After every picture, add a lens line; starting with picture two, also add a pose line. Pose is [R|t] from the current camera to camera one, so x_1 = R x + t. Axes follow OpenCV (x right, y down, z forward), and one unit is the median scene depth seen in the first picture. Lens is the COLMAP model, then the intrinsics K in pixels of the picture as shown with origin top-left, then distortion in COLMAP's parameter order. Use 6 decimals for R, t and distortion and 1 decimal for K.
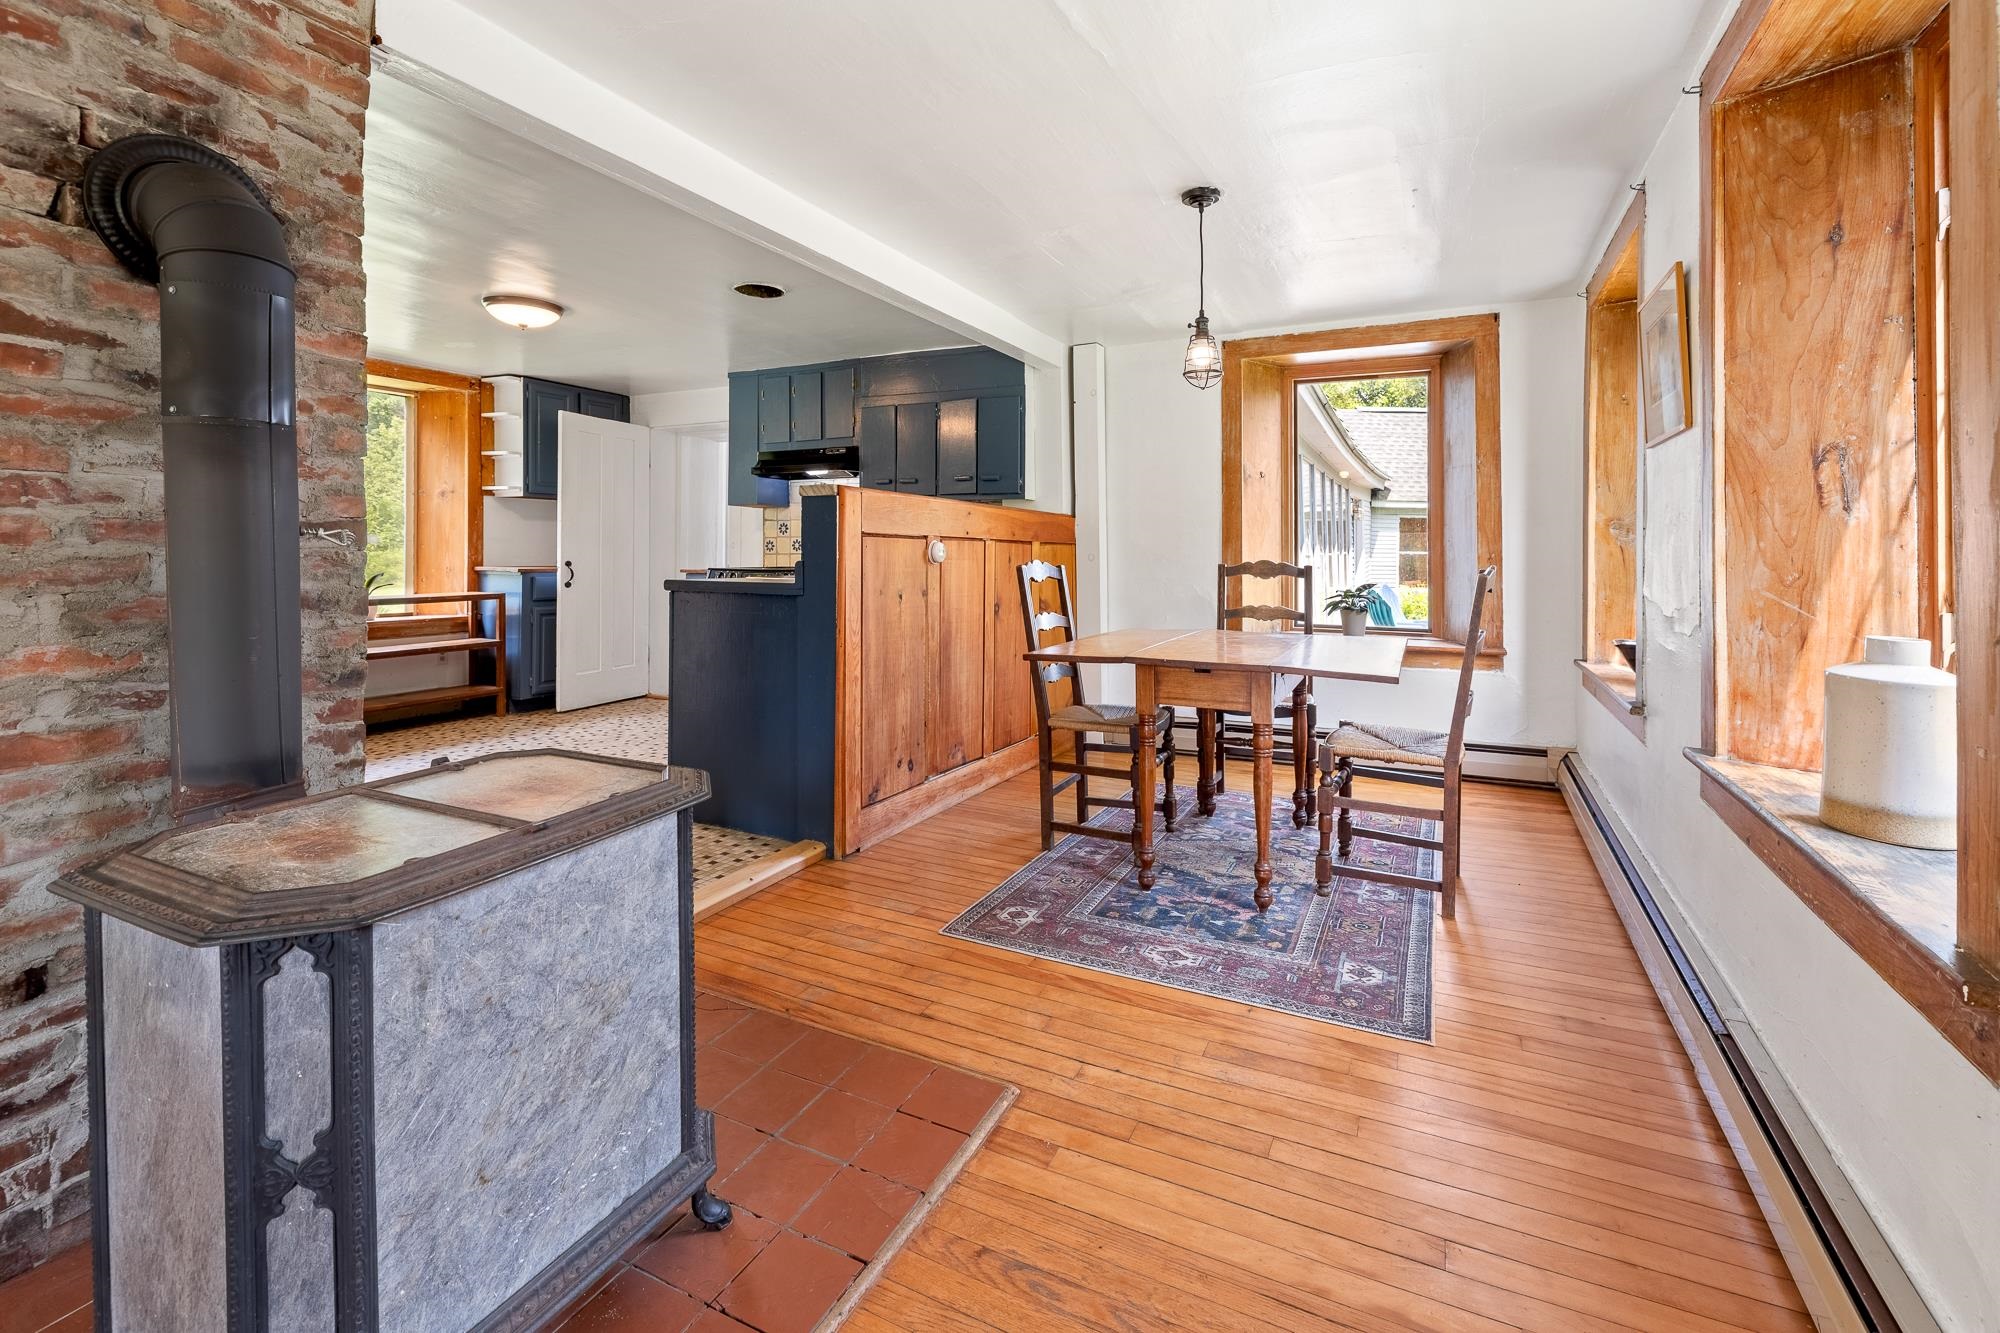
lens RADIAL K [[874.0, 0, 1035.9], [0, 874.0, 564.6], [0, 0, 1]] dist [-0.000626, 0.000958]
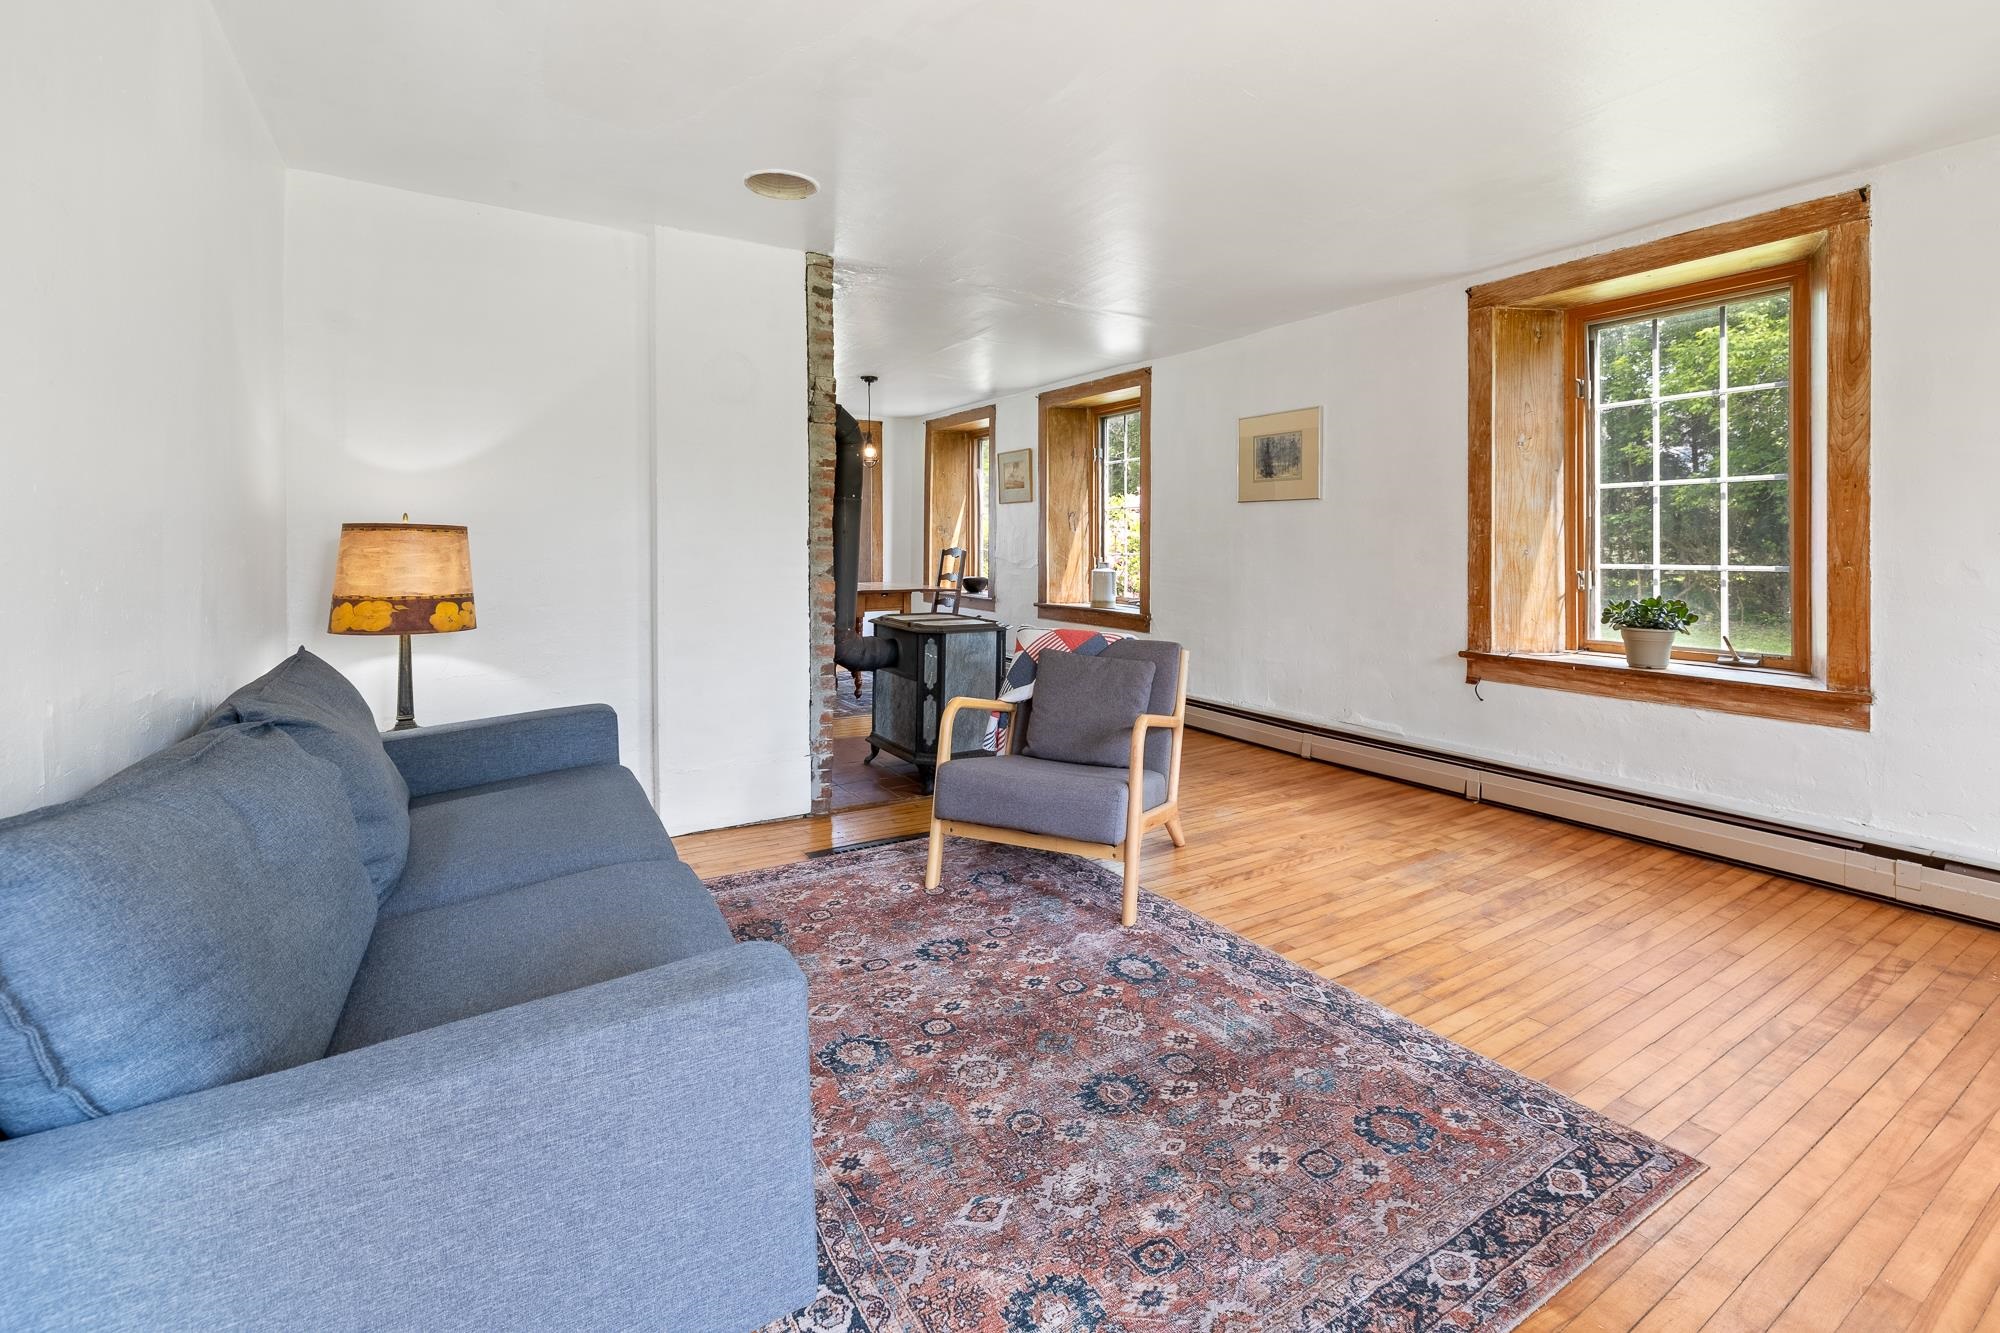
lens RADIAL K [[874.0, 0, 1022.8], [0, 874.0, 534.6], [0, 0, 1]] dist [-0.000626, 0.000958]
pose [[0.528388, 0.002393, 0.849000, -1.044108], [0.012176, 0.999872, -0.010397, -0.005126], [-0.848916, 0.015831, 0.528291, -0.332720]]
